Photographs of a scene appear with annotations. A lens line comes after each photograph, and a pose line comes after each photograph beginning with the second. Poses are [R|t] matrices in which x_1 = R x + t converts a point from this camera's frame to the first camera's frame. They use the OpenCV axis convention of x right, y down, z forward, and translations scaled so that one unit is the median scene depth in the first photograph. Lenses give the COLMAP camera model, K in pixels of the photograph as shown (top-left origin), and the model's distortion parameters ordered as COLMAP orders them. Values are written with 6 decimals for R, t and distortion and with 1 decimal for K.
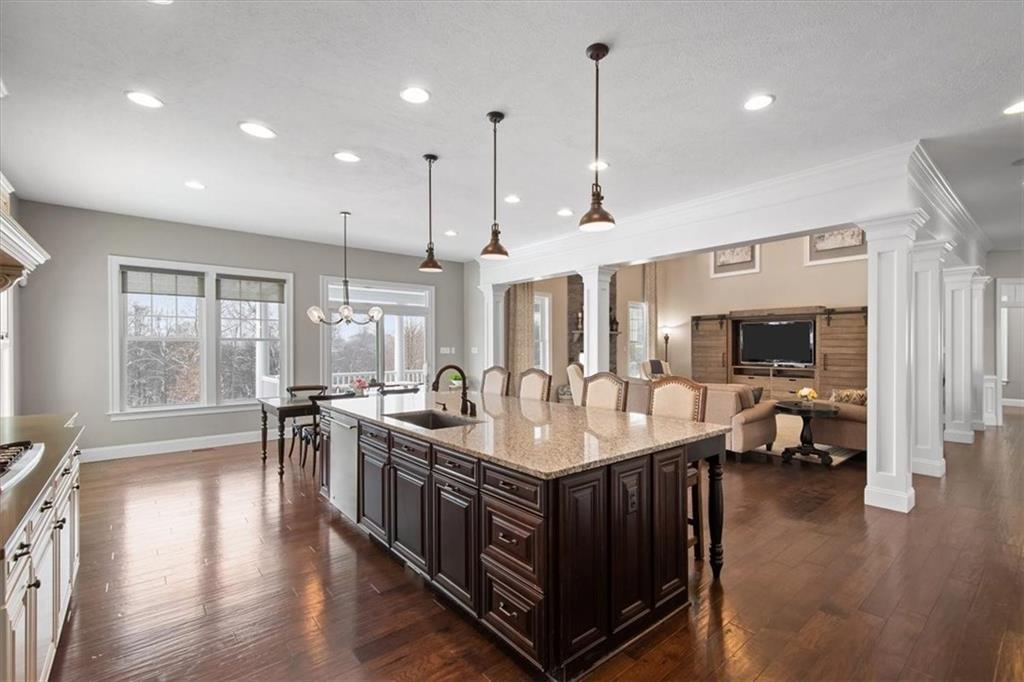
lens RADIAL K [[453.6, 0, 515.5], [0, 453.6, 348.3], [0, 0, 1]] dist [0.010838, -0.002456]
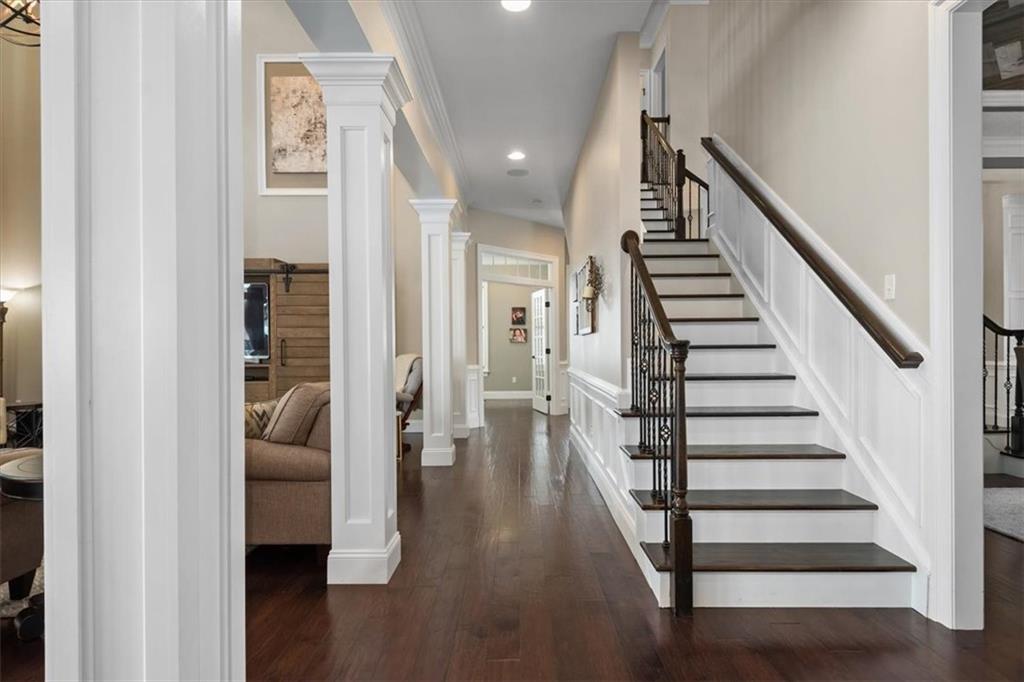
lens RADIAL K [[546.0, 0, 512.9], [0, 546.0, 348.1], [0, 0, 1]] dist [0.015066, -0.000730]
pose [[0.649216, -0.008374, 0.760558, 0.304310], [0.008441, 0.999957, 0.003805, 0.022768], [-0.760557, 0.003949, 0.649259, 0.279045]]
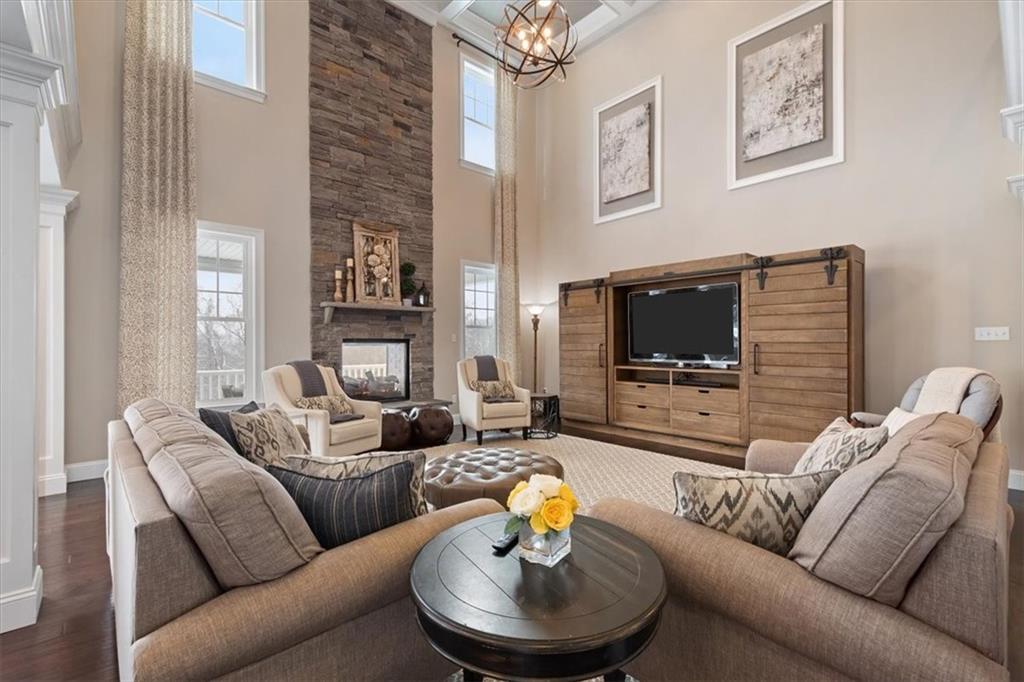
lens RADIAL K [[453.6, 0, 526.8], [0, 453.6, 341.0], [0, 0, 1]] dist [0.010838, -0.002456]
pose [[0.998858, 0.000341, 0.047783, 0.363187], [0.000091, 0.999959, -0.009051, 0.013406], [-0.047784, 0.009045, 0.998817, 0.454945]]
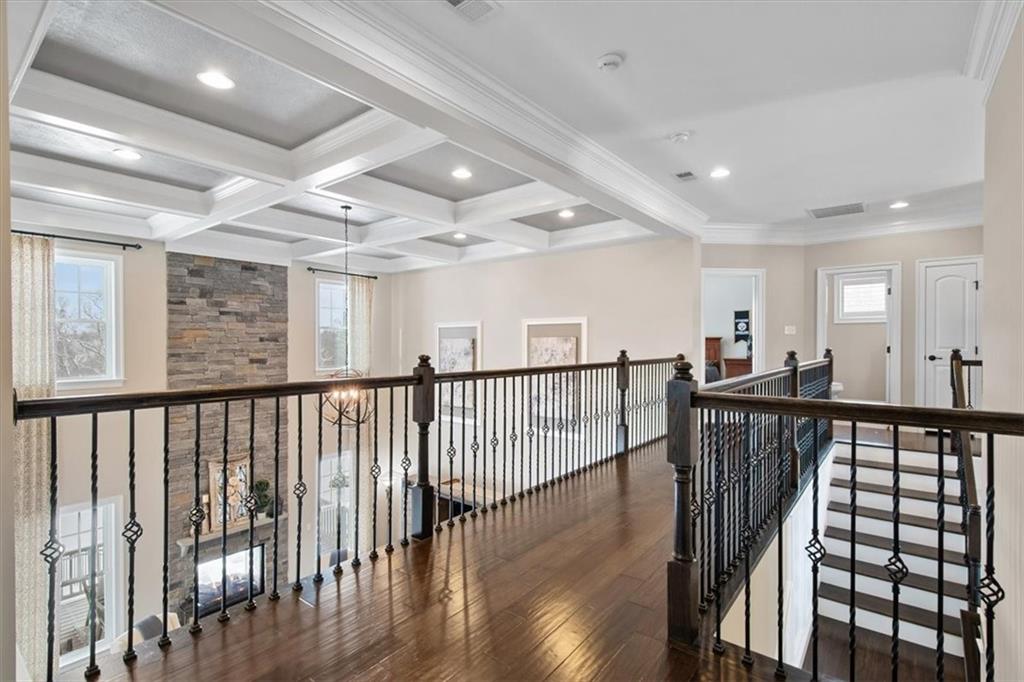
lens RADIAL K [[479.0, 0, 520.5], [0, 479.0, 341.8], [0, 0, 1]] dist [0.012518, -0.004246]
pose [[0.982923, 0.003290, 0.183986, 0.497076], [-0.004256, 0.999979, 0.004858, -0.335049], [-0.183966, -0.005558, 0.982917, 0.246811]]
